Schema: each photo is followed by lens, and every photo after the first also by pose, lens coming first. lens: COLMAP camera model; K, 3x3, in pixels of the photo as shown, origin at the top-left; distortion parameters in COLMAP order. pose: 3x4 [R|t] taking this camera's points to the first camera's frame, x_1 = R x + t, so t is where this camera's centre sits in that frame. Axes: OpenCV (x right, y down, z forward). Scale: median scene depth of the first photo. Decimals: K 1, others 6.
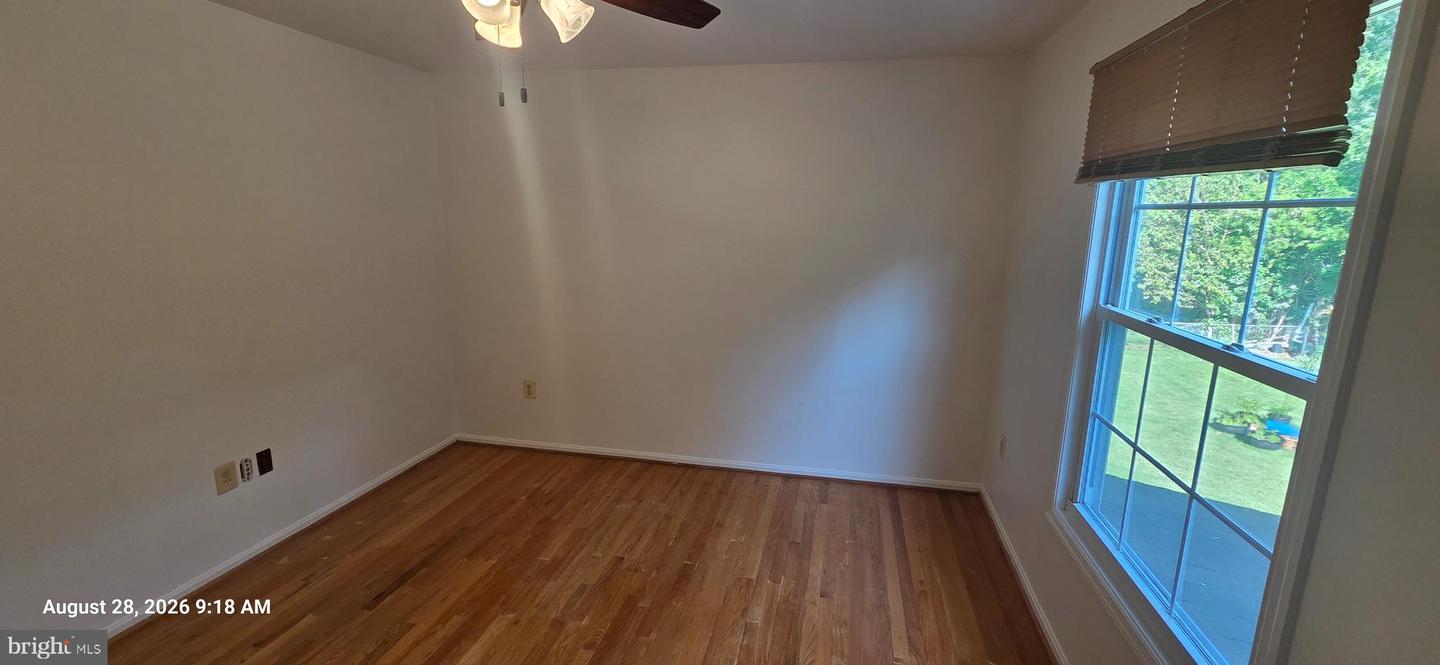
lens RADIAL K [[590.7, 0, 720.6], [0, 590.7, 328.4], [0, 0, 1]] dist [0.002145, 0.000347]
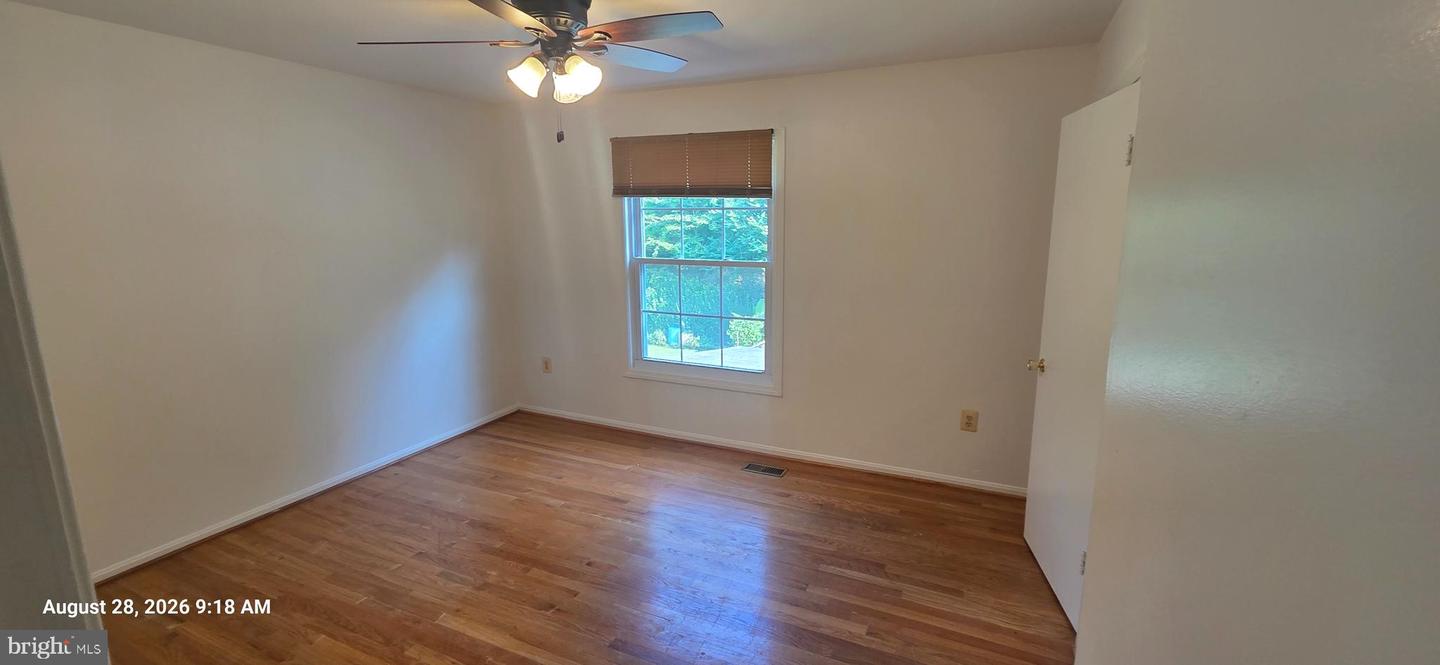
lens RADIAL K [[590.7, 0, 720.6], [0, 590.7, 328.4], [0, 0, 1]] dist [0.002145, 0.000347]
pose [[0.224823, -0.197335, 0.954208, -0.881203], [0.192397, 0.968989, 0.155061, -0.043629], [-0.955216, 0.148726, 0.255818, 0.168656]]
